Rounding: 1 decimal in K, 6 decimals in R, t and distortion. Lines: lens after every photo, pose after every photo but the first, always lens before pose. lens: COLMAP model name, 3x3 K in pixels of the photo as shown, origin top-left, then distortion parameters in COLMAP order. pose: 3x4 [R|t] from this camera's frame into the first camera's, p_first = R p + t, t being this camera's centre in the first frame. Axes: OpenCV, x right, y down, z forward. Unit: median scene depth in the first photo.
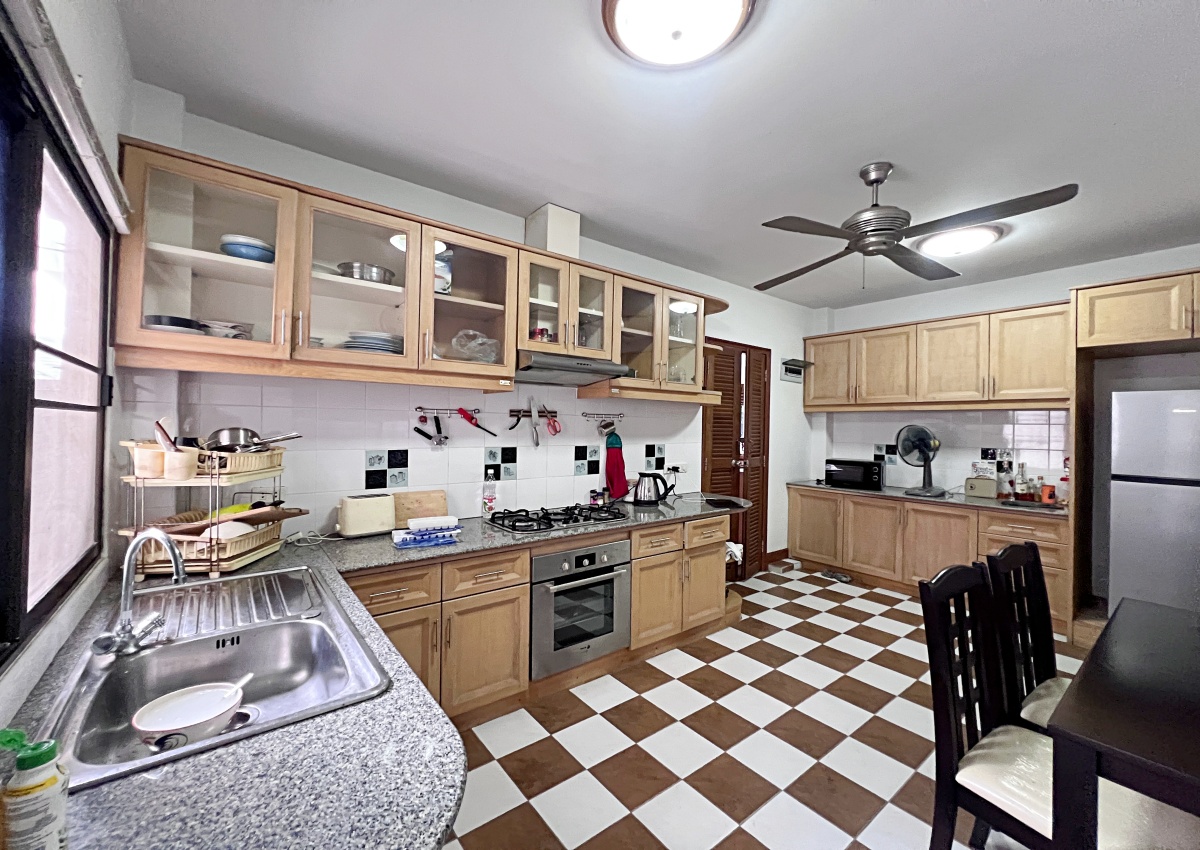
lens RADIAL K [[483.3, 0, 600.0], [0, 483.3, 425.0], [0, 0, 1]] dist [0.054184, 0.000013]
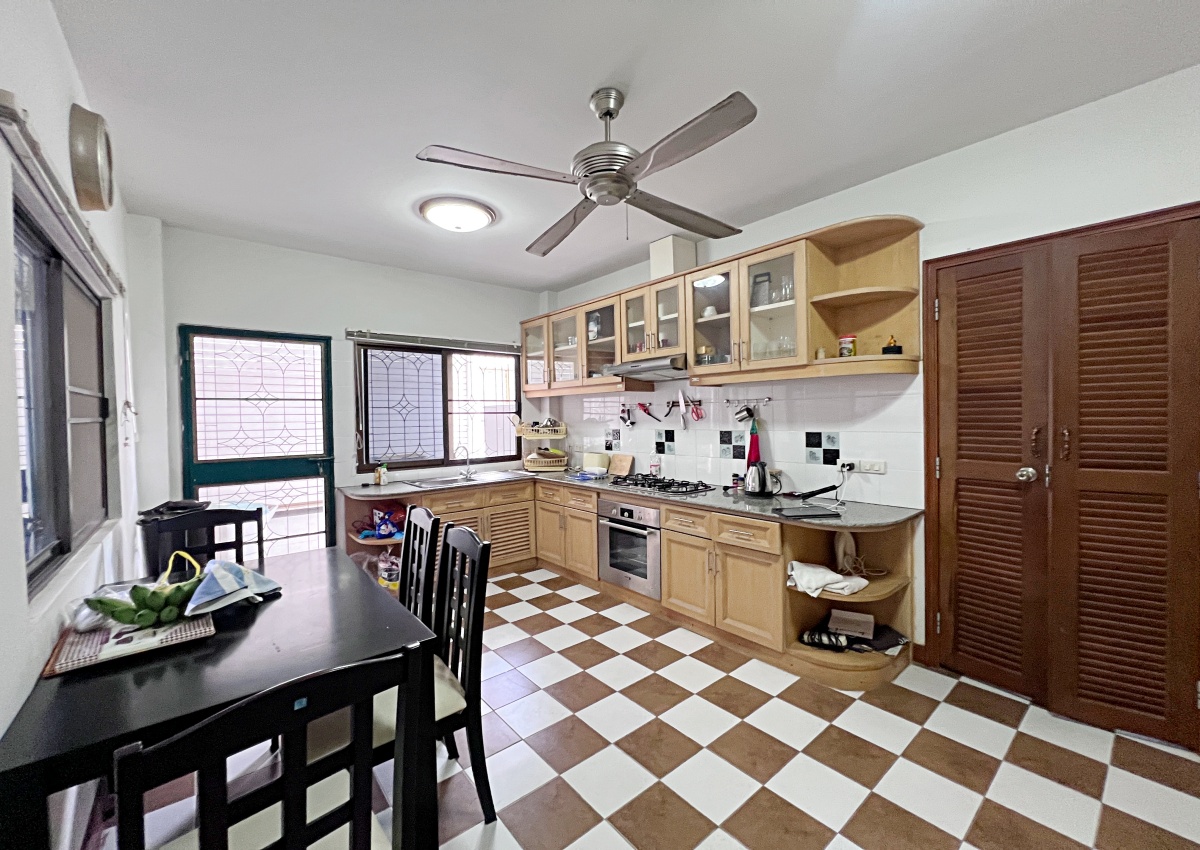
lens RADIAL K [[483.3, 0, 600.0], [0, 483.3, 425.0], [0, 0, 1]] dist [0.054184, 0.000013]
pose [[0.034108, 0.004157, -0.999409, 1.125007], [0.018056, 0.999826, 0.004775, 0.022546], [0.999255, -0.018208, 0.034027, 0.758421]]
